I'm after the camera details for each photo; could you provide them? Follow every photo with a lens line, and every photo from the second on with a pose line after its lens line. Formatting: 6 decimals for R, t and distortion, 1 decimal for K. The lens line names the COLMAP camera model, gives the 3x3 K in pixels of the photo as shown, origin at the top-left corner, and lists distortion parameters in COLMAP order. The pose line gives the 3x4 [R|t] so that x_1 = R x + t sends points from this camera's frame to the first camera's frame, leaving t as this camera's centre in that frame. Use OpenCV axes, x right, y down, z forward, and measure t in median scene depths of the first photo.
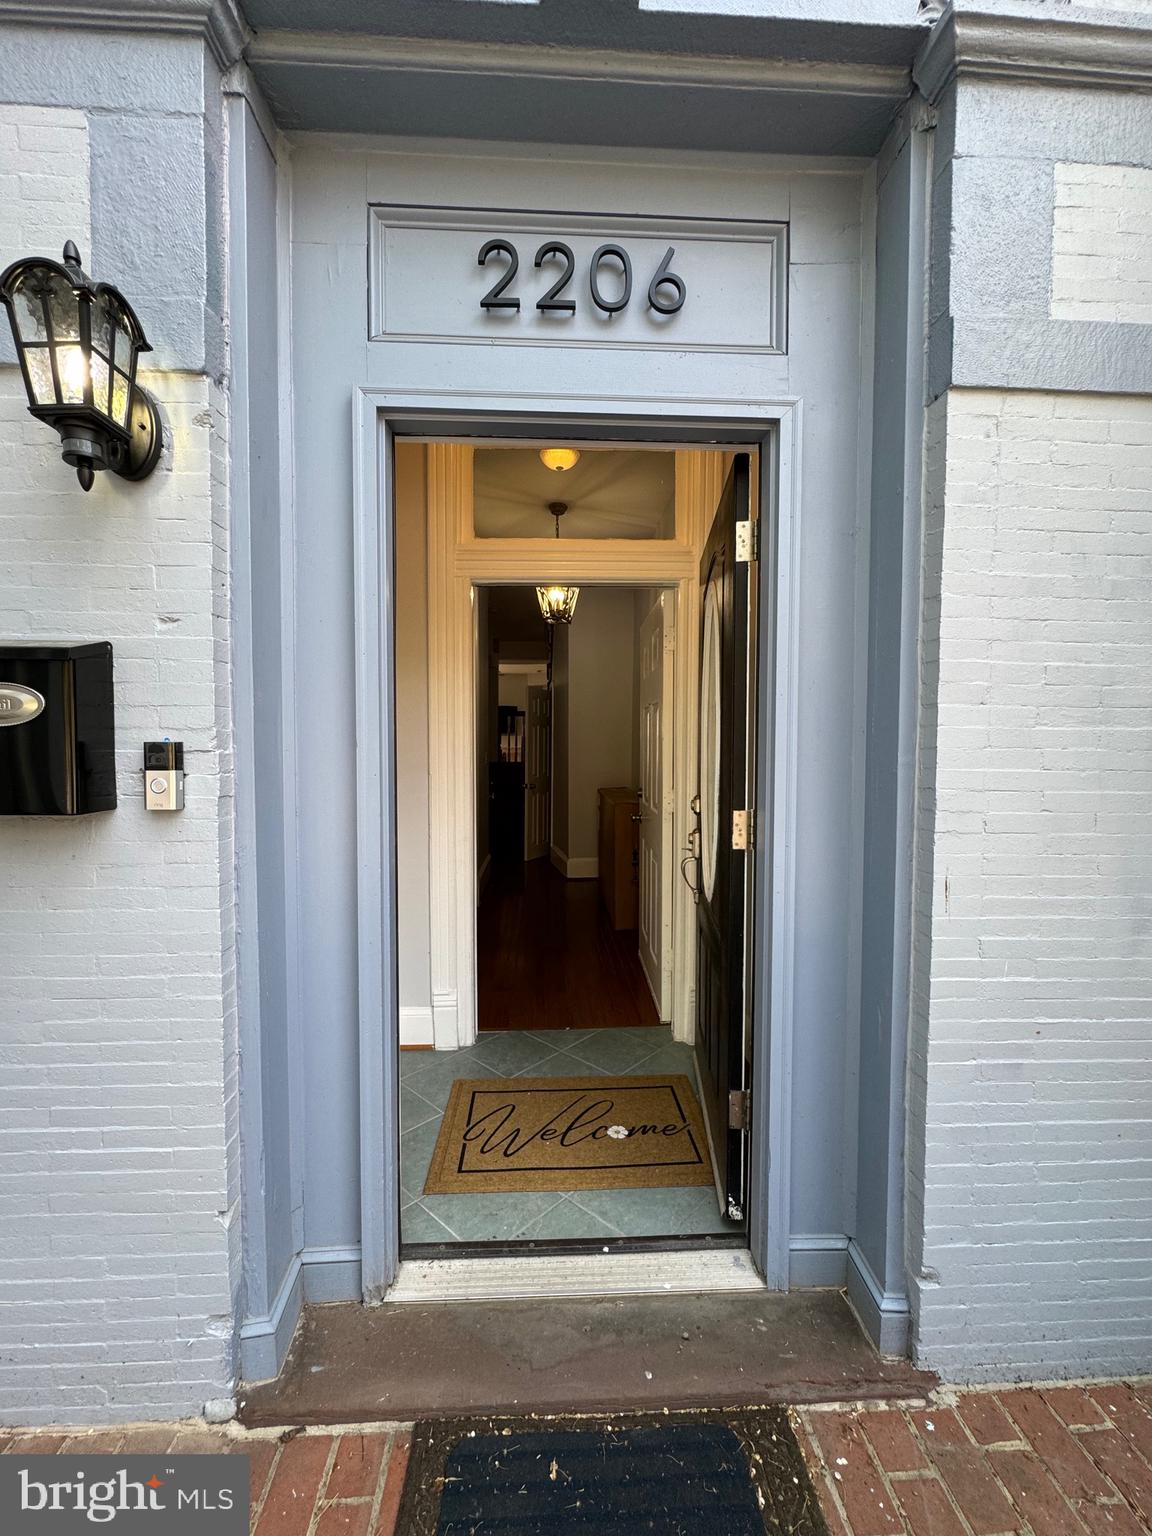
lens RADIAL K [[617.7, 0, 576.0], [0, 617.7, 768.0], [0, 0, 1]] dist [-0.000119, -0.000019]
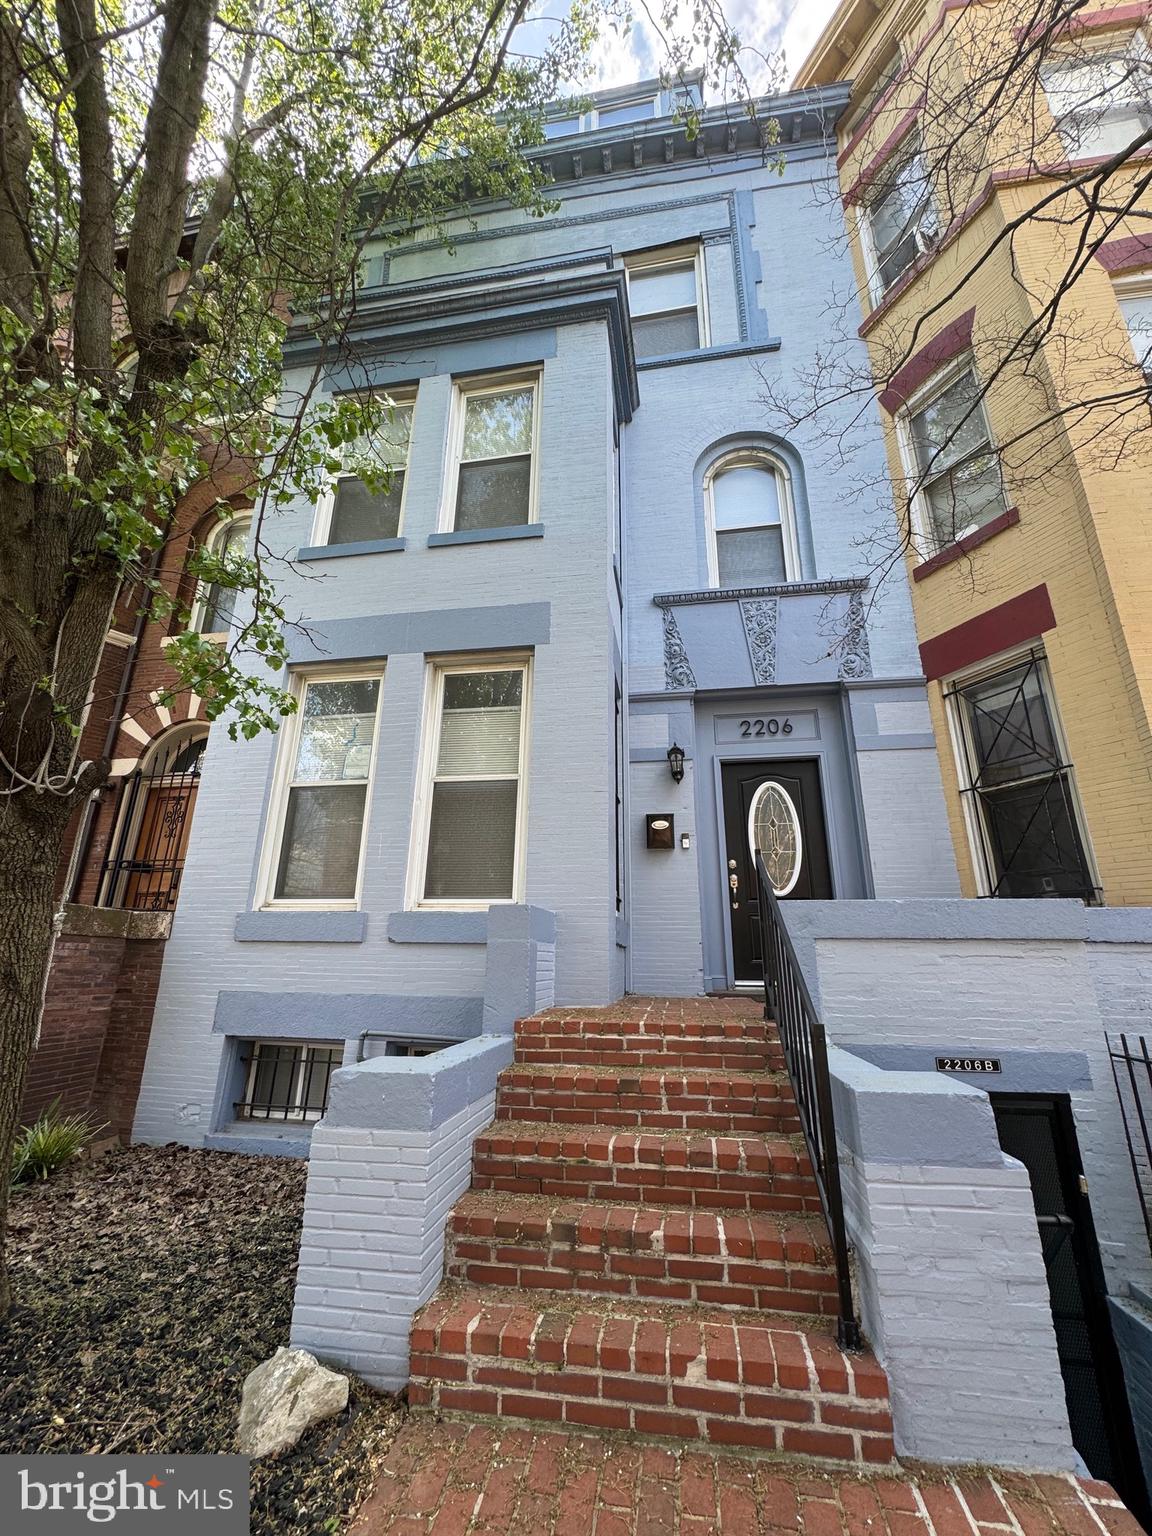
lens RADIAL K [[617.7, 0, 576.0], [0, 617.7, 768.0], [0, 0, 1]] dist [-0.000119, -0.000019]
pose [[0.977640, -0.056664, -0.202508, -0.420579], [-0.016114, 0.939994, -0.340811, 0.924597], [0.209668, 0.336454, 0.918062, -3.046780]]
